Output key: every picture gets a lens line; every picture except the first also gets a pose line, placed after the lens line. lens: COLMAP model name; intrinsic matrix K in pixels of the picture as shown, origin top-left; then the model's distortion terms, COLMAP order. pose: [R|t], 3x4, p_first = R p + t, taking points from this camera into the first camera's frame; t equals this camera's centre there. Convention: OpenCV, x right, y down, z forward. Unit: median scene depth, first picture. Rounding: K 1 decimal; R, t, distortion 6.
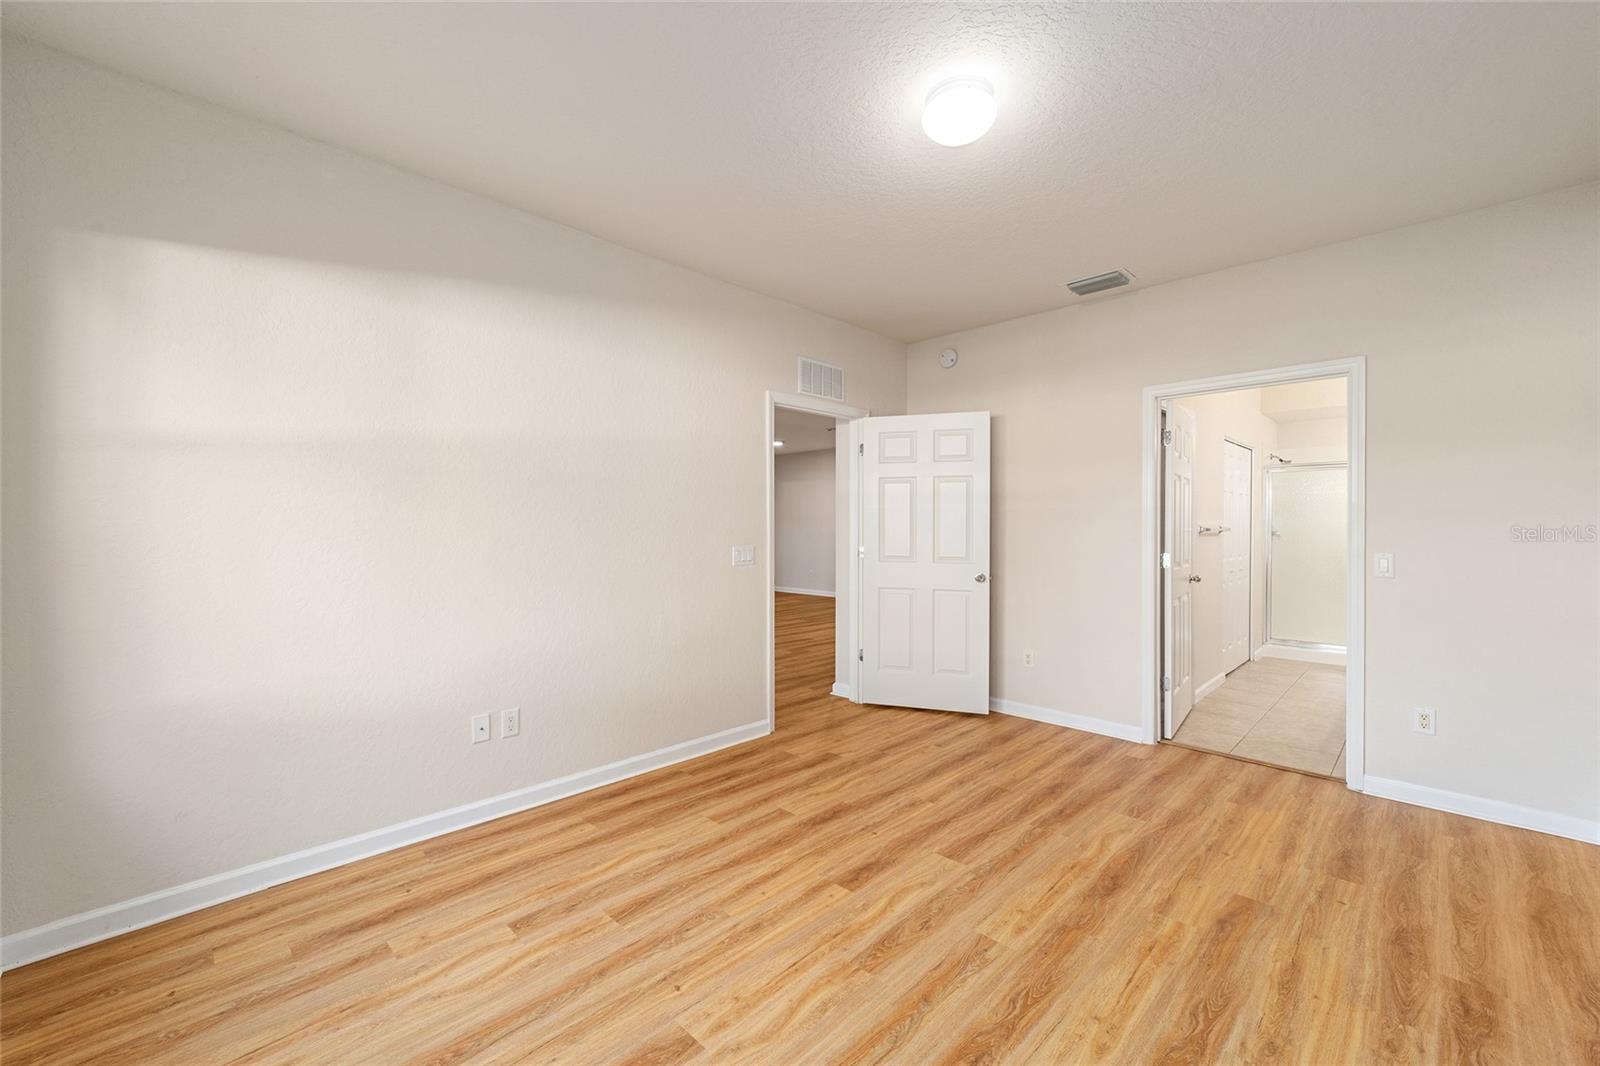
lens RADIAL K [[640.3, 0, 798.6], [0, 640.3, 520.7], [0, 0, 1]] dist [-0.001186, -0.000393]
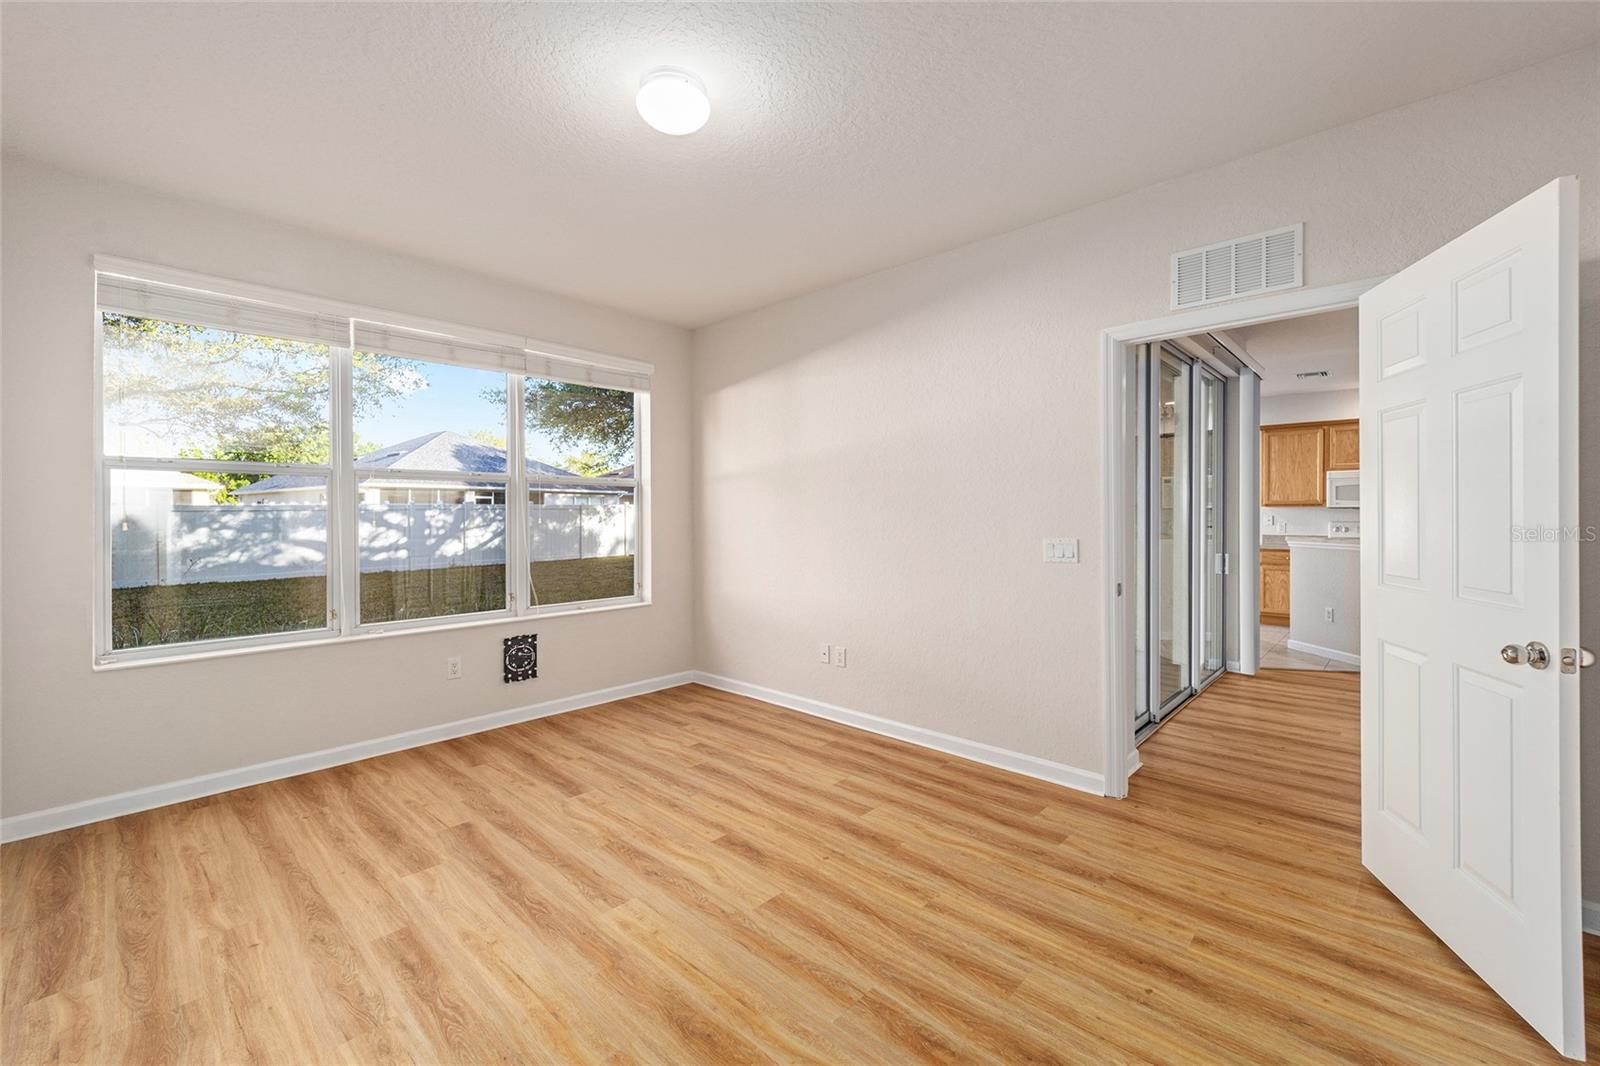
lens RADIAL K [[642.8, 0, 796.4], [0, 642.8, 517.2], [0, 0, 1]] dist [0.000429, -0.000783]
pose [[0.041319, 0.003710, -0.999139, 1.021771], [0.010279, 0.999939, 0.004138, 0.008505], [0.999093, -0.010441, 0.041279, 0.935643]]
